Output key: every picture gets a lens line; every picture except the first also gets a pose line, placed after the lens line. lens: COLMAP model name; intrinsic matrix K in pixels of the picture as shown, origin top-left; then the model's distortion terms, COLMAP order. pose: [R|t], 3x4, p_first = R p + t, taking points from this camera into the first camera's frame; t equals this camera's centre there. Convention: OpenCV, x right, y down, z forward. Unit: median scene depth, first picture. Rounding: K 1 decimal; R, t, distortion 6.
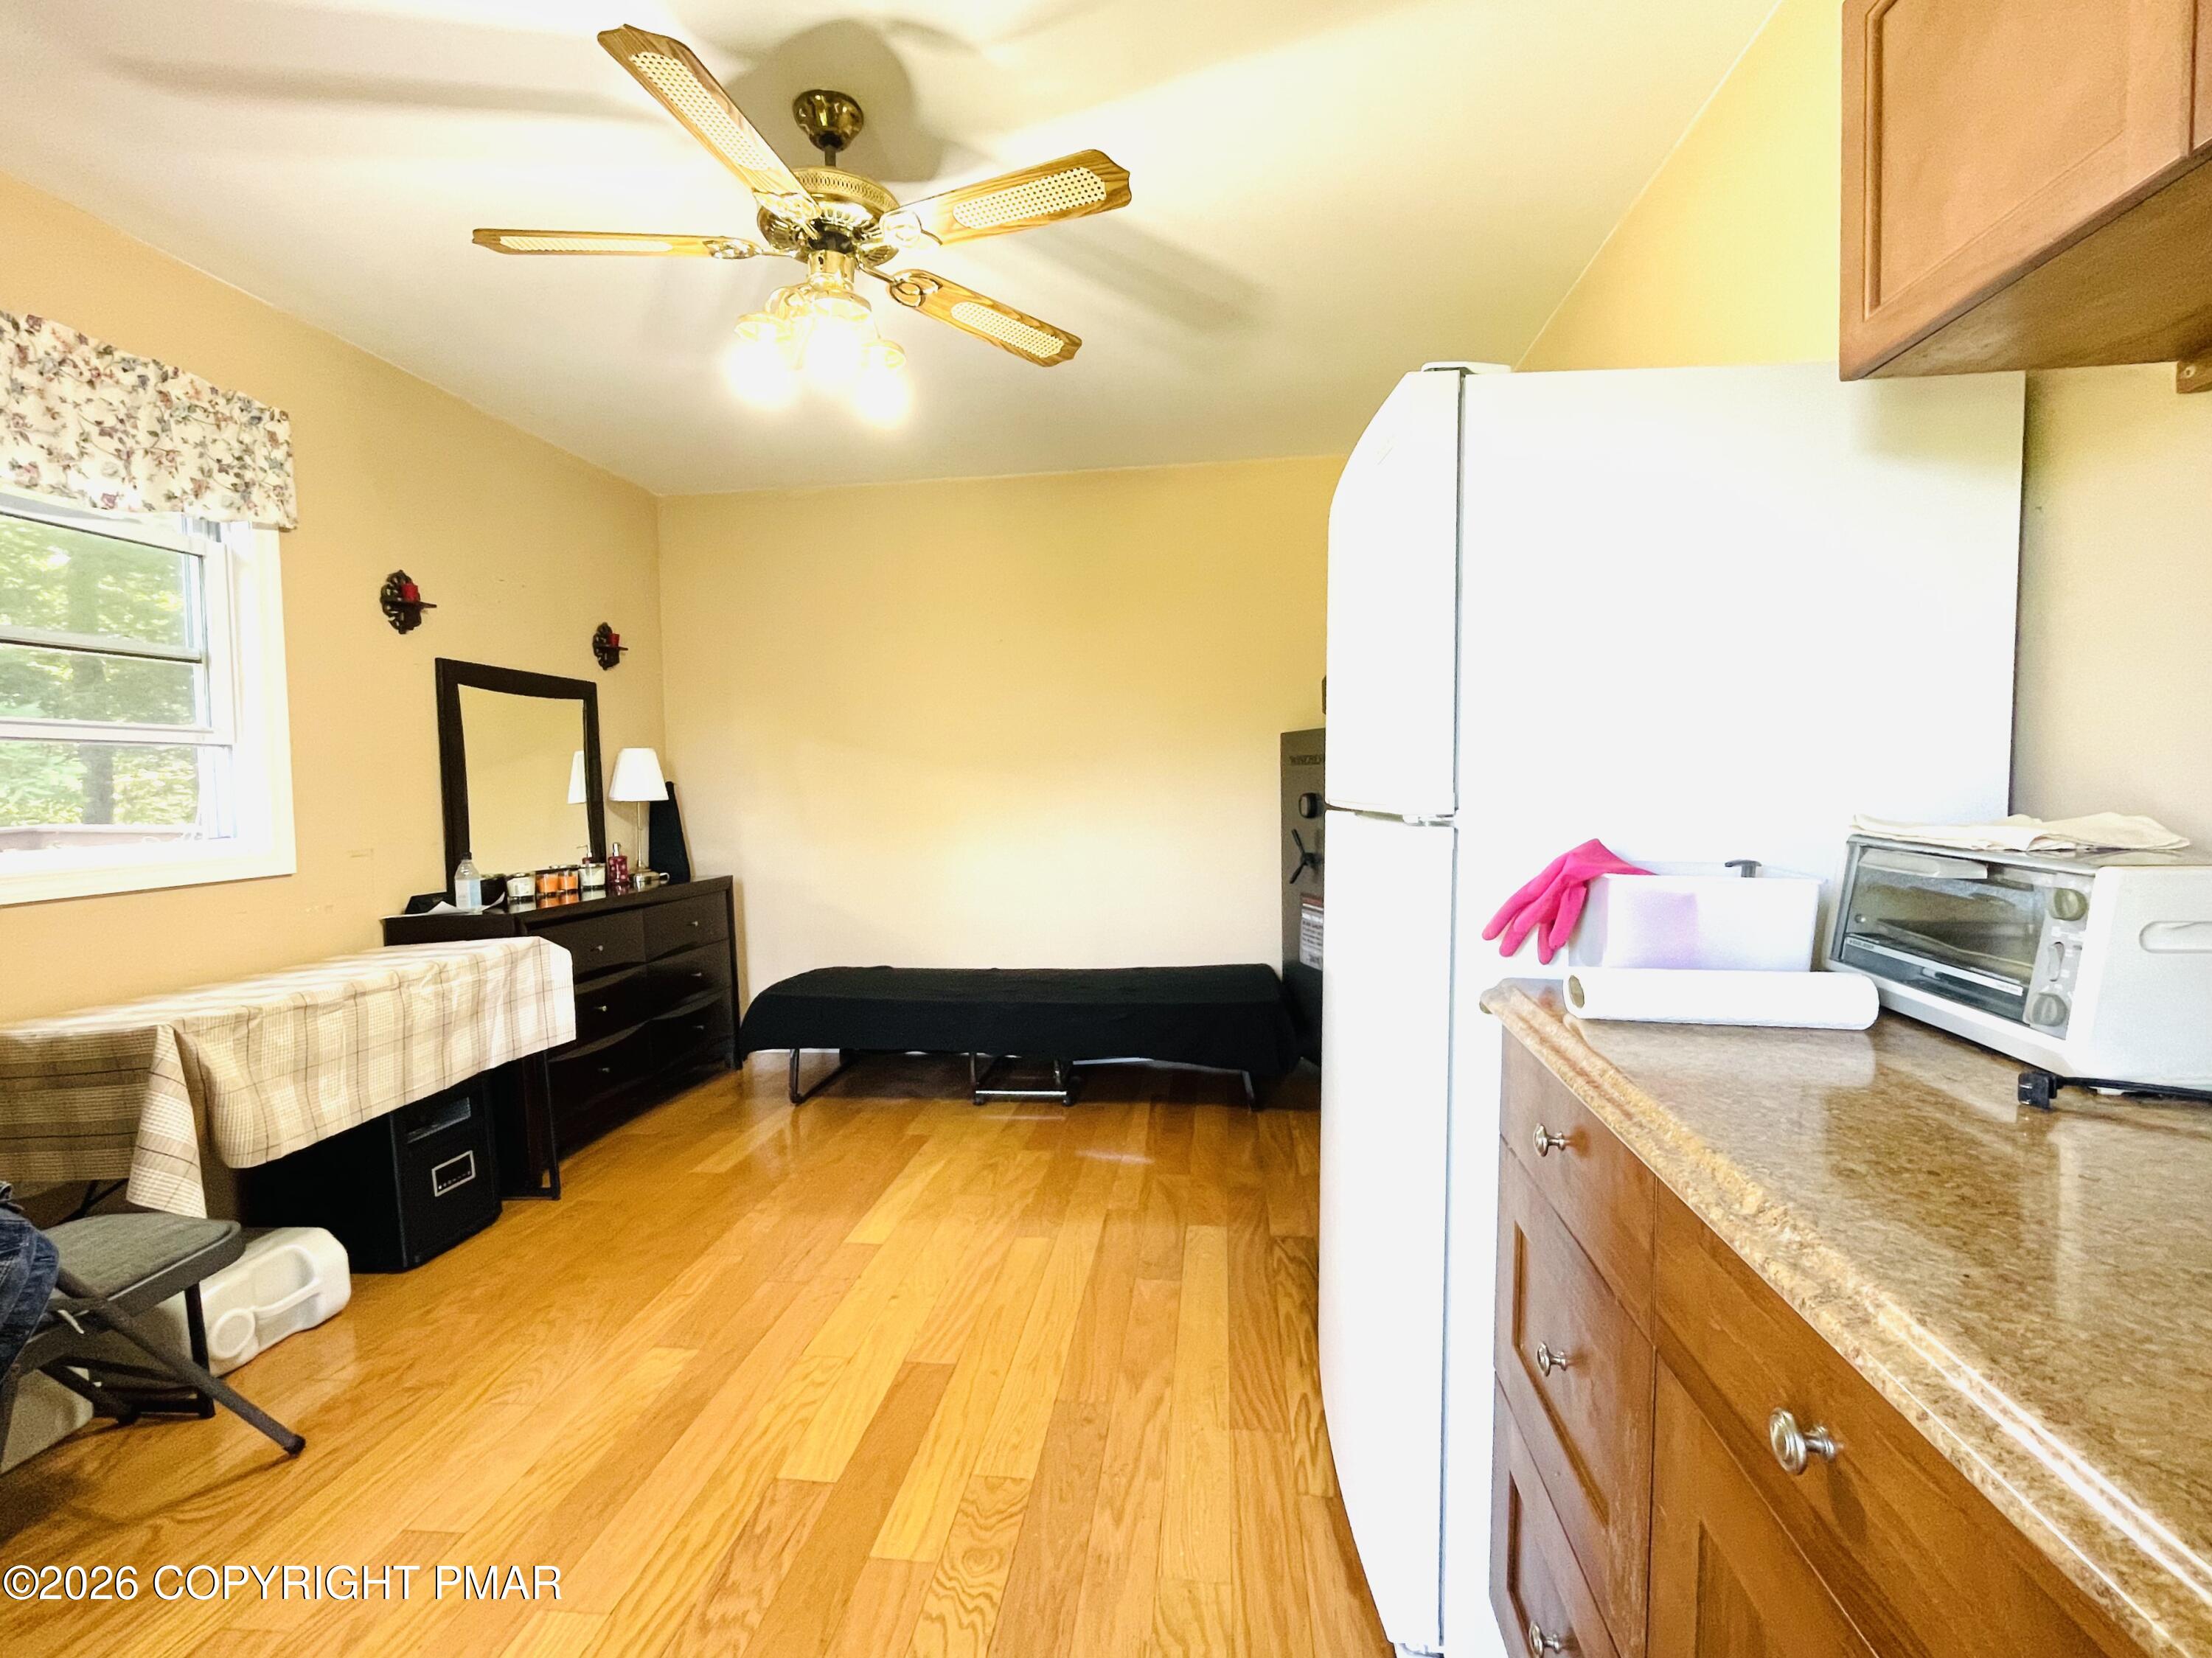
lens RADIAL K [[1008.5, 0, 1096.9], [0, 1008.5, 818.8], [0, 0, 1]] dist [0.002112, -0.000107]
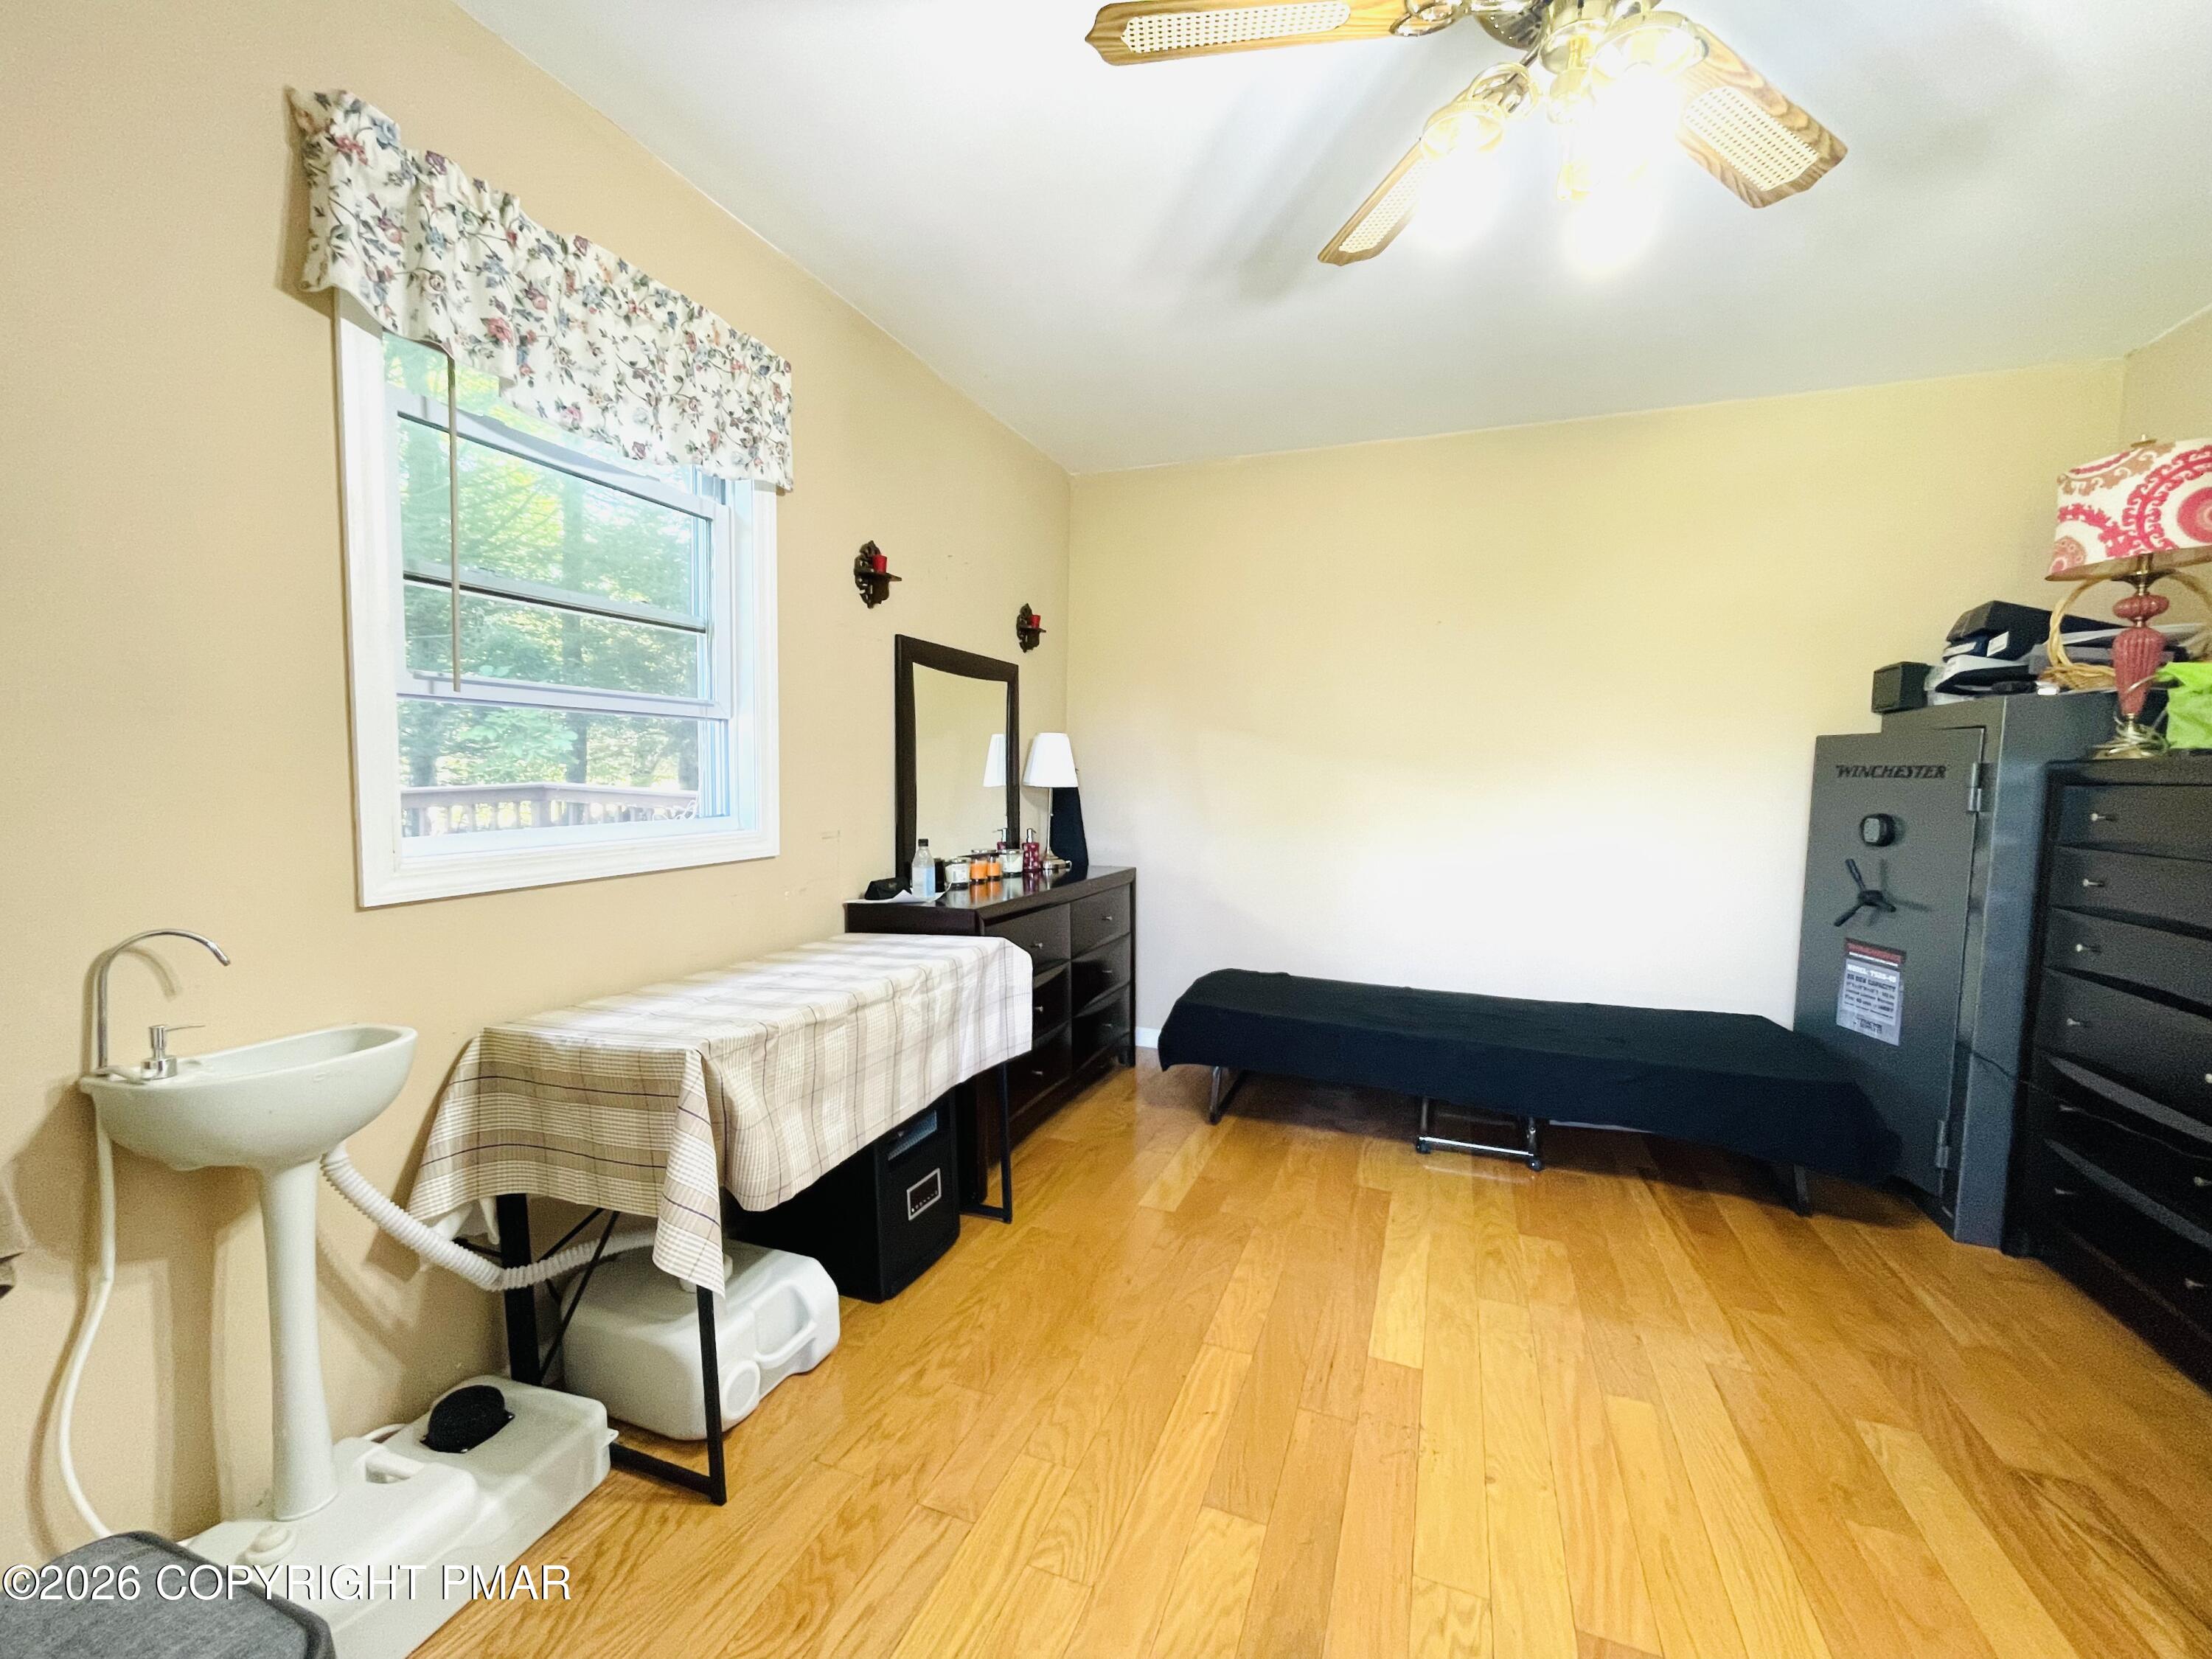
lens RADIAL K [[907.2, 0, 1106.0], [0, 907.2, 829.5], [0, 0, 1]] dist [0.000000, 0.000258]
pose [[0.968119, 0.053974, -0.244608, -0.304433], [-0.046618, 0.998272, 0.035768, -0.017048], [0.246116, -0.023225, 0.968962, 0.261240]]
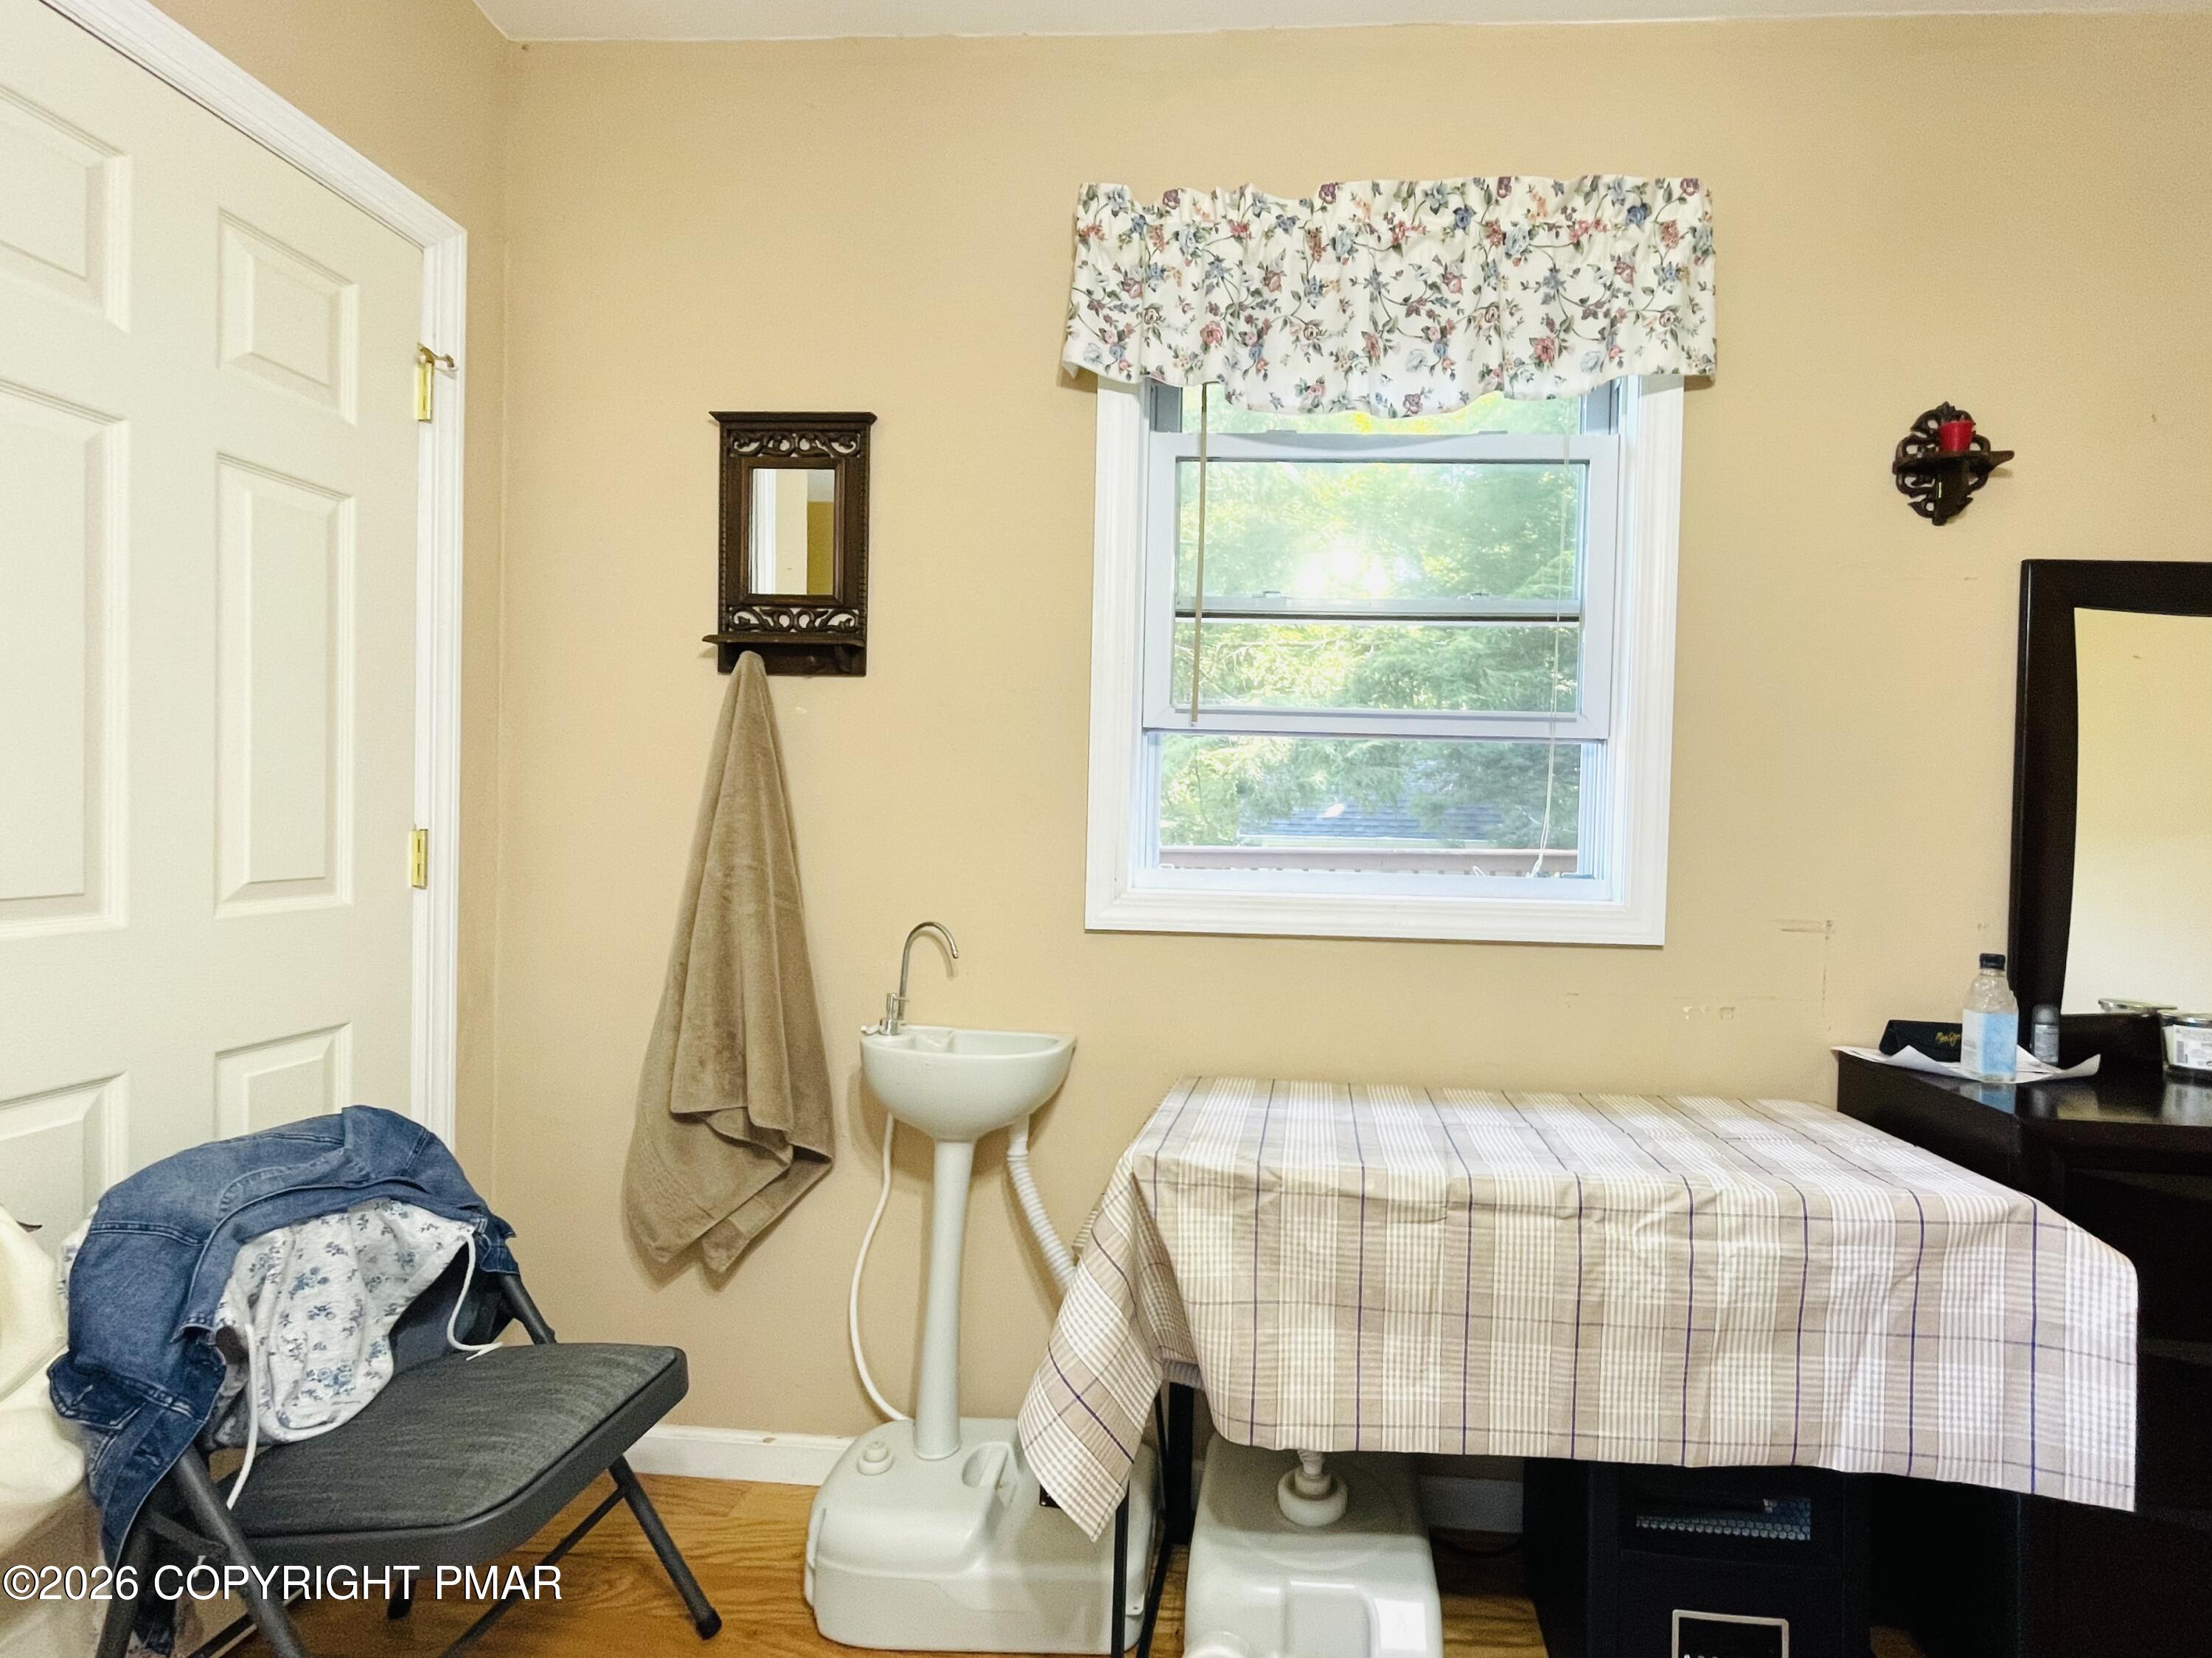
lens RADIAL K [[1030.5, 0, 1247.7], [0, 1030.5, 828.2], [0, 0, 1]] dist [0.001354, 0.000230]
pose [[0.062172, 0.037893, -0.997346, -0.203574], [-0.065506, 0.997279, 0.033807, -0.023189], [0.995913, 0.063230, 0.064485, 0.753586]]
